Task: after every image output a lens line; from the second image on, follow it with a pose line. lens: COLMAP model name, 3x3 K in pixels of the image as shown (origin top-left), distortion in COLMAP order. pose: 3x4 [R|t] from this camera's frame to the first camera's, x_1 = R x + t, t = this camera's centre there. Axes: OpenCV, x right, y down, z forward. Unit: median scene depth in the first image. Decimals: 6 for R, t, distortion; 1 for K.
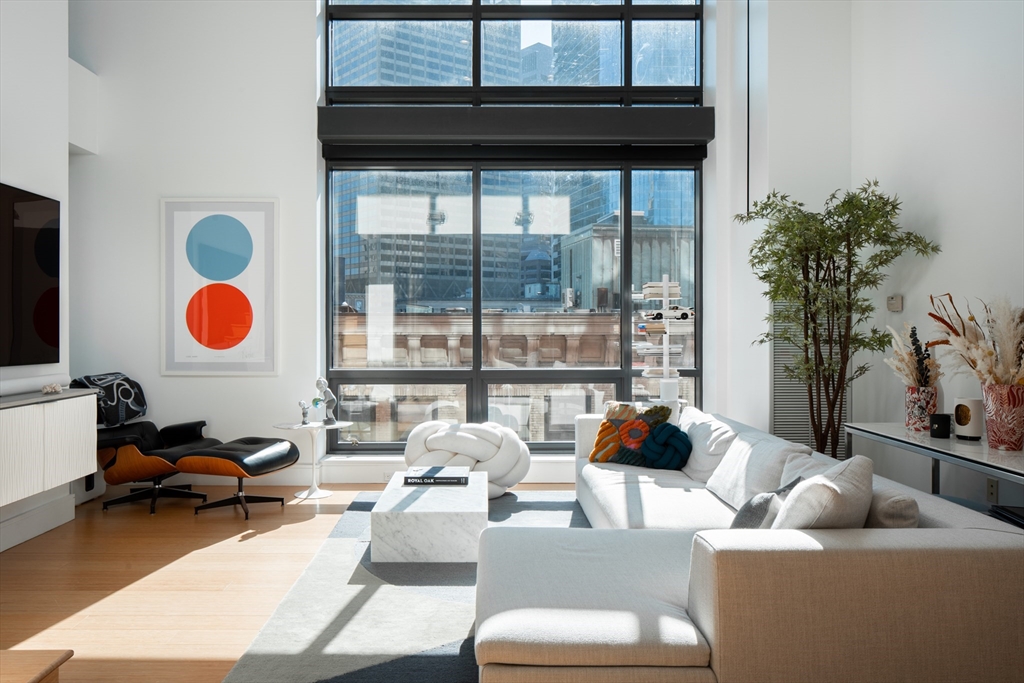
lens RADIAL K [[729.3, 0, 482.1], [0, 729.3, 327.8], [0, 0, 1]] dist [0.001224, 0.000005]
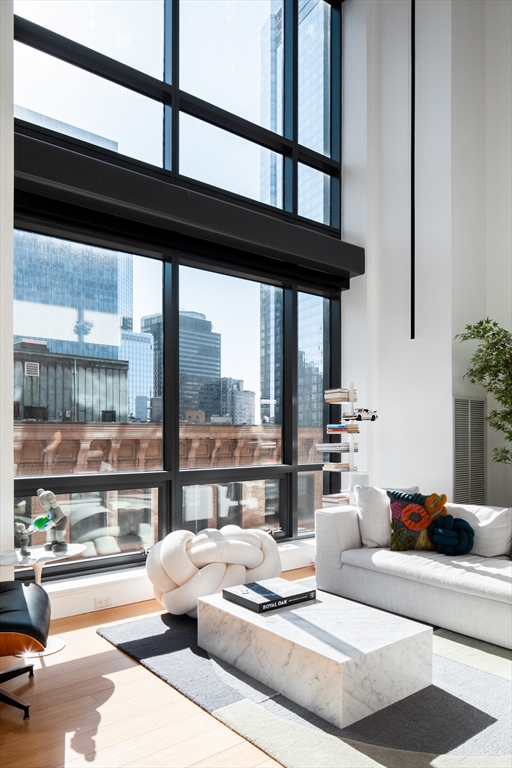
lens RADIAL K [[527.5, 0, 252.4], [0, 527.5, 438.9], [0, 0, 1]] dist [-0.006123, -0.001621]
pose [[0.782127, -0.002397, 0.623114, -0.477878], [-0.001152, 0.999985, 0.005293, 0.015669], [-0.623117, -0.004858, 0.782113, 0.537640]]
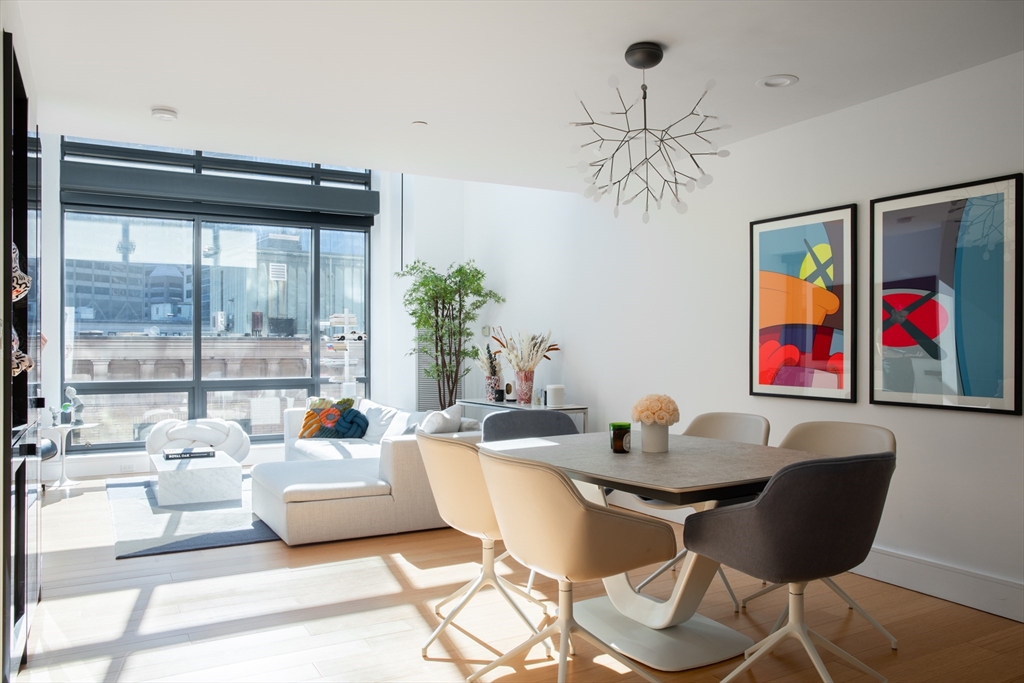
lens RADIAL K [[780.6, 0, 513.2], [0, 780.6, 357.2], [0, 0, 1]] dist [-0.037733, 0.003847]
pose [[0.878281, -0.004350, 0.478125, -0.226632], [0.002670, 0.999988, 0.004193, 0.018446], [-0.478137, -0.002406, 0.878282, -0.580633]]
